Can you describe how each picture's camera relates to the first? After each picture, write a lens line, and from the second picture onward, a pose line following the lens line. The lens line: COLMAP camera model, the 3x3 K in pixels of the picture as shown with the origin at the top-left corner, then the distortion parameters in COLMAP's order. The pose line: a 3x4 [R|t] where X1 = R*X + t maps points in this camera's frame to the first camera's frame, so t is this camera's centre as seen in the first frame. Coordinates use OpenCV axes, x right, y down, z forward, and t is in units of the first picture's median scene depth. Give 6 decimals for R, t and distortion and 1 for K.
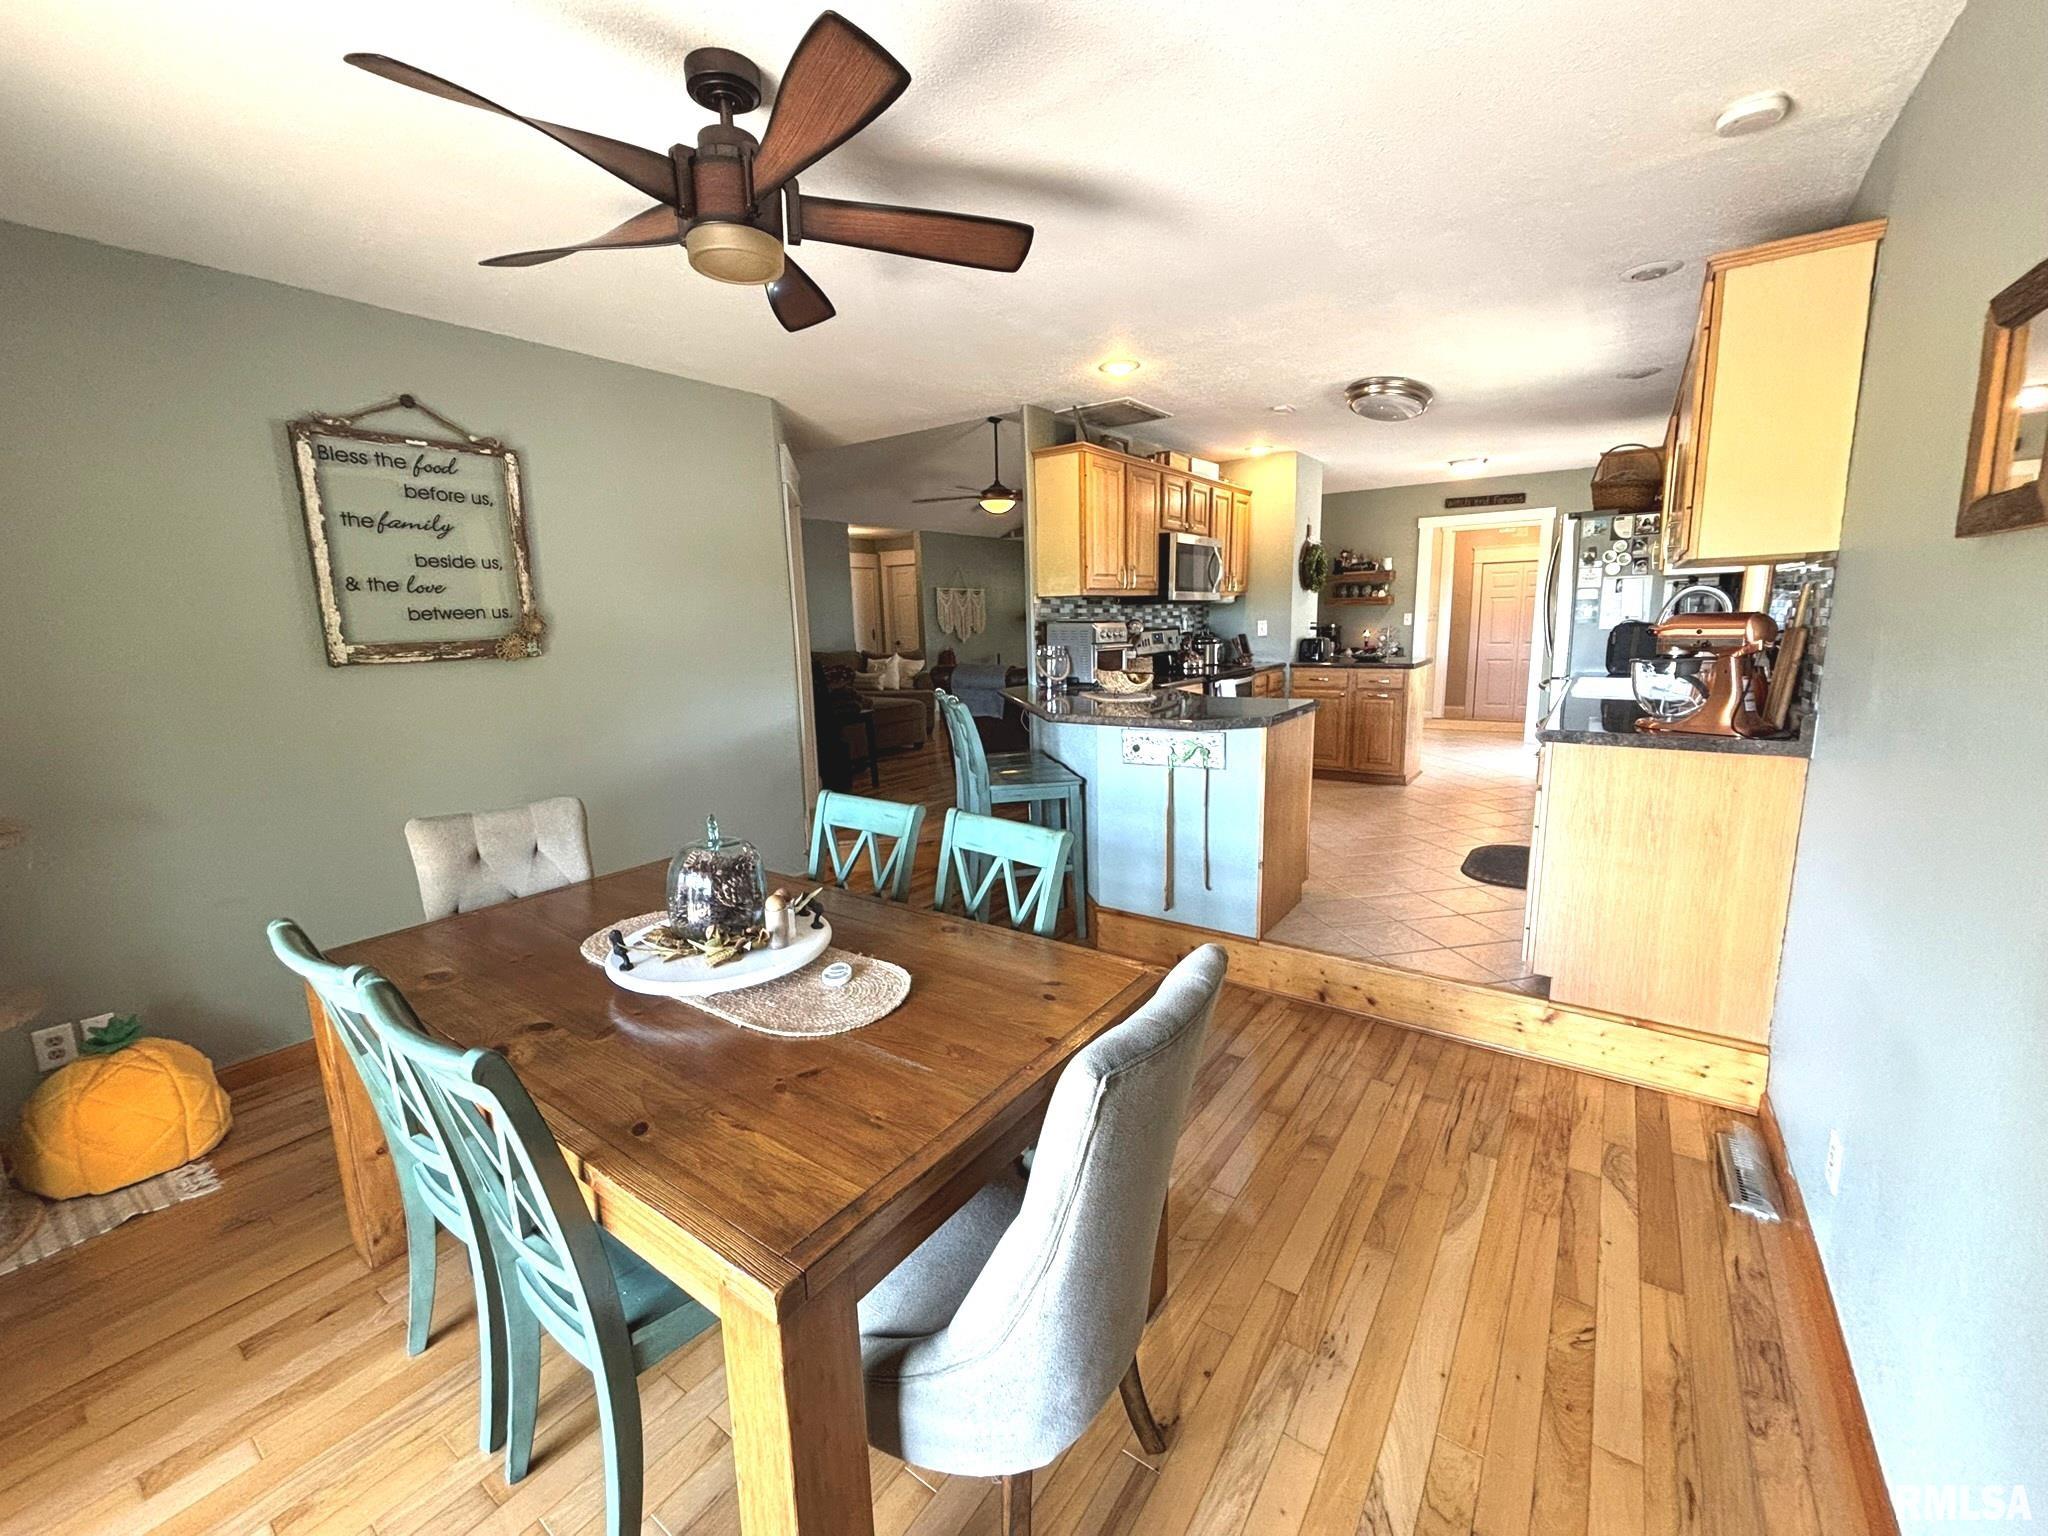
lens RADIAL K [[834.4, 0, 1026.9], [0, 834.4, 765.0], [0, 0, 1]] dist [-0.003631, -0.000185]
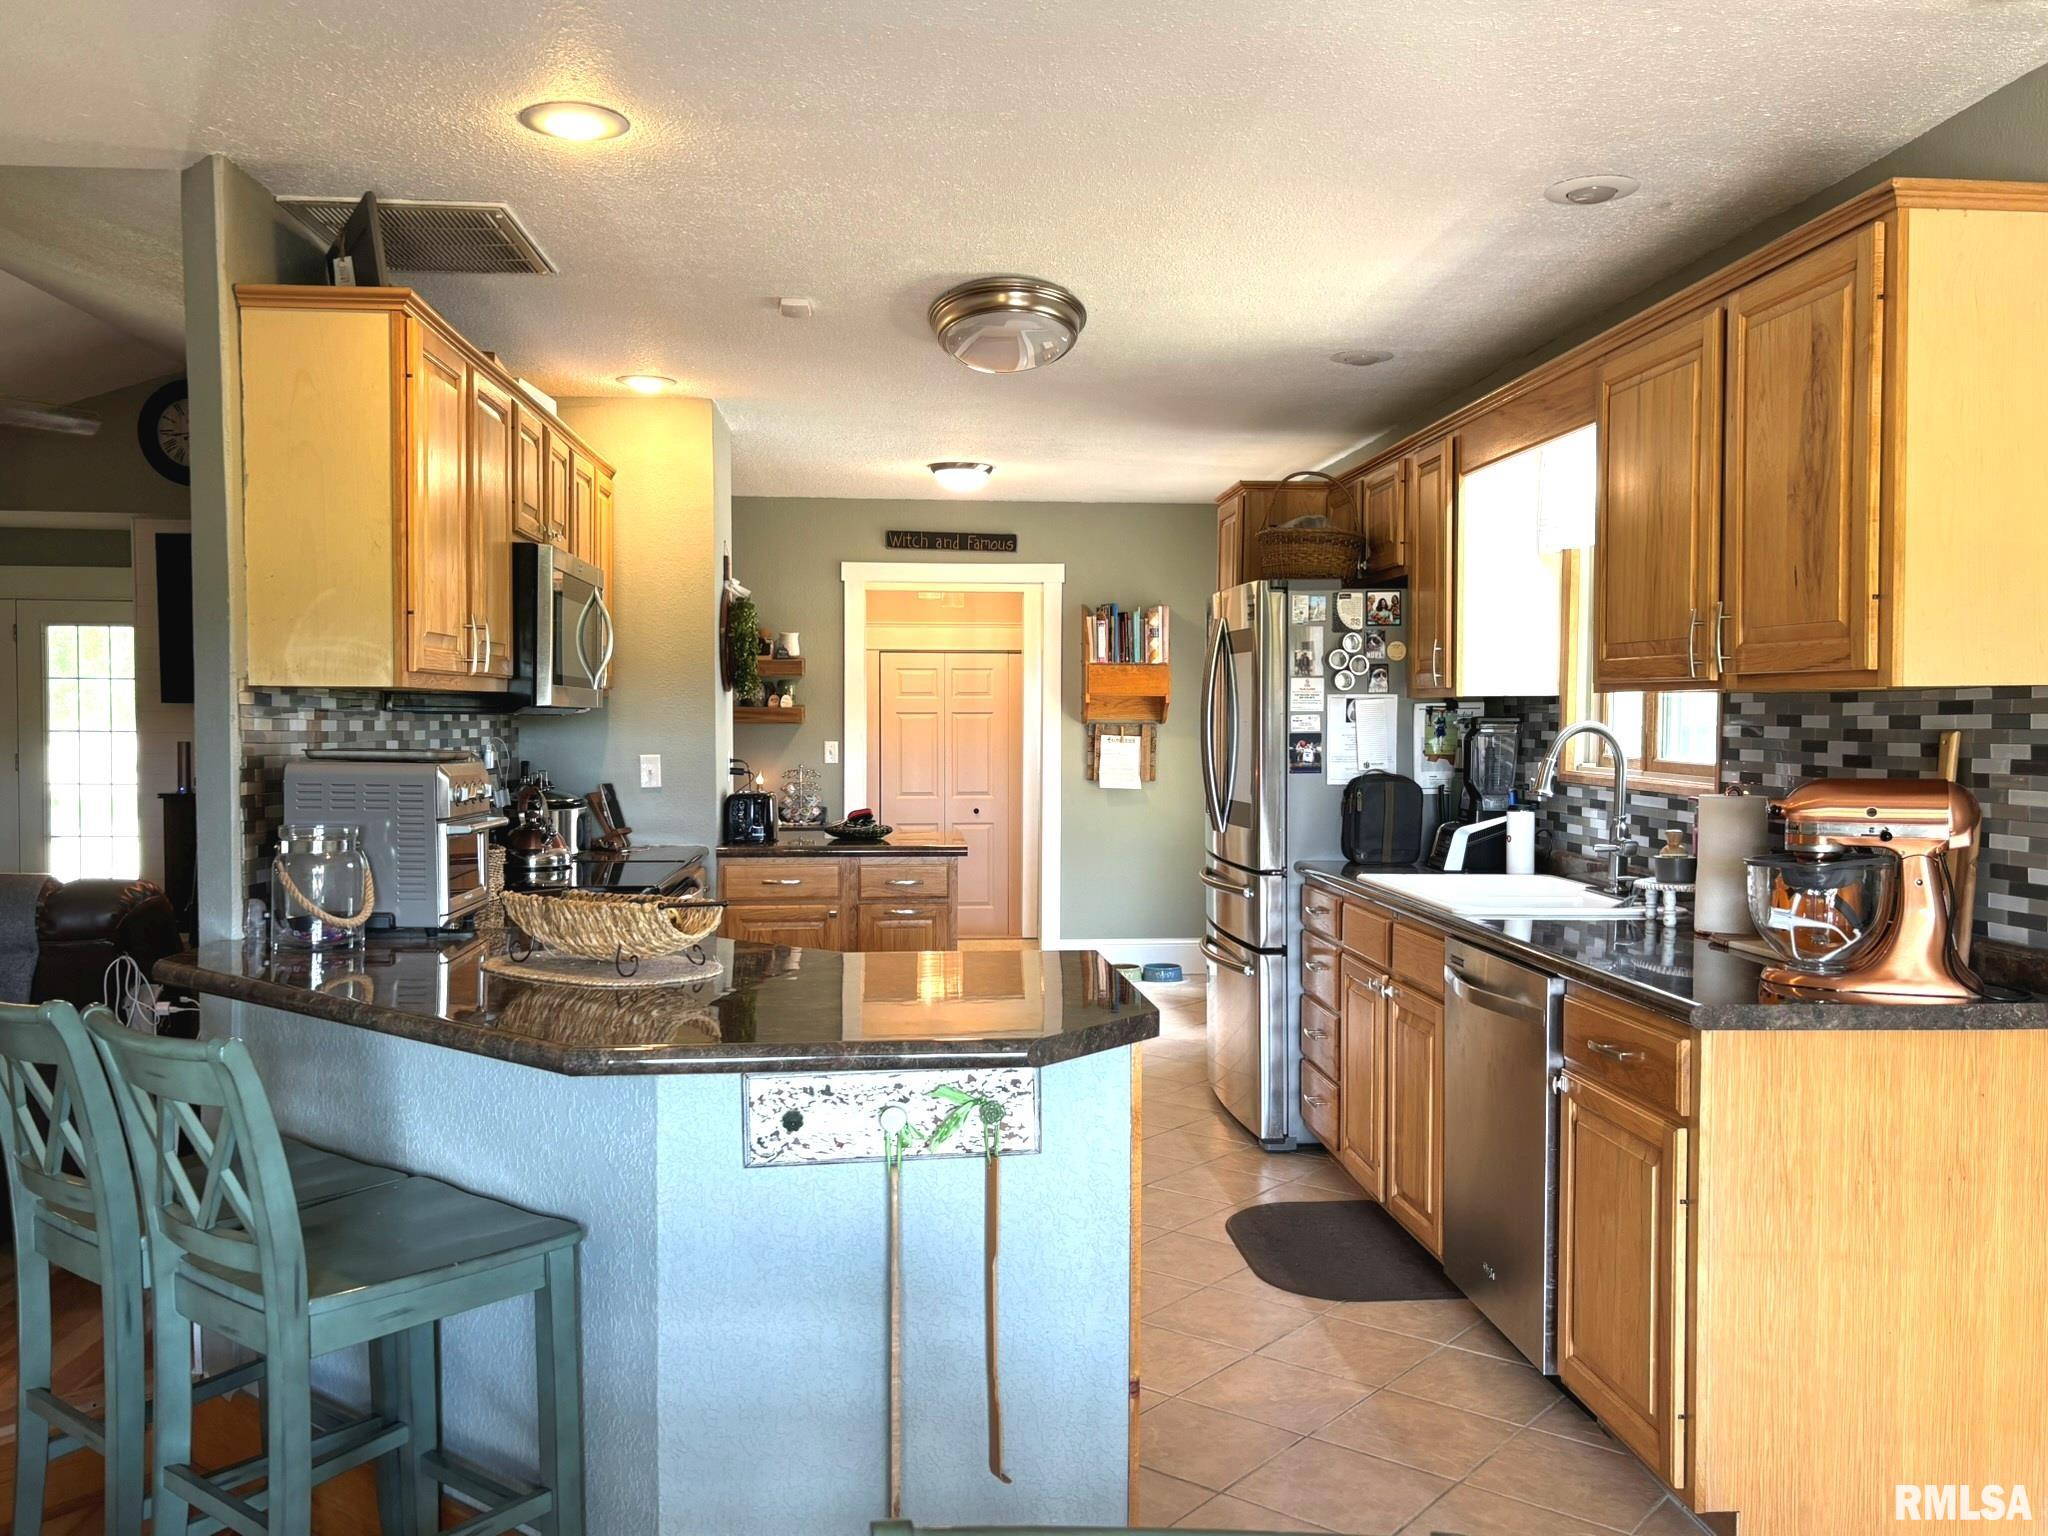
lens RADIAL K [[1670.3, 0, 1024.1], [0, 1670.3, 769.7], [0, 0, 1]] dist [0.001016, -0.003510]
pose [[0.767876, 0.010050, 0.640519, -0.191520], [0.087407, 0.988882, -0.120302, -0.055770], [-0.634607, 0.148362, 0.758461, 0.274304]]
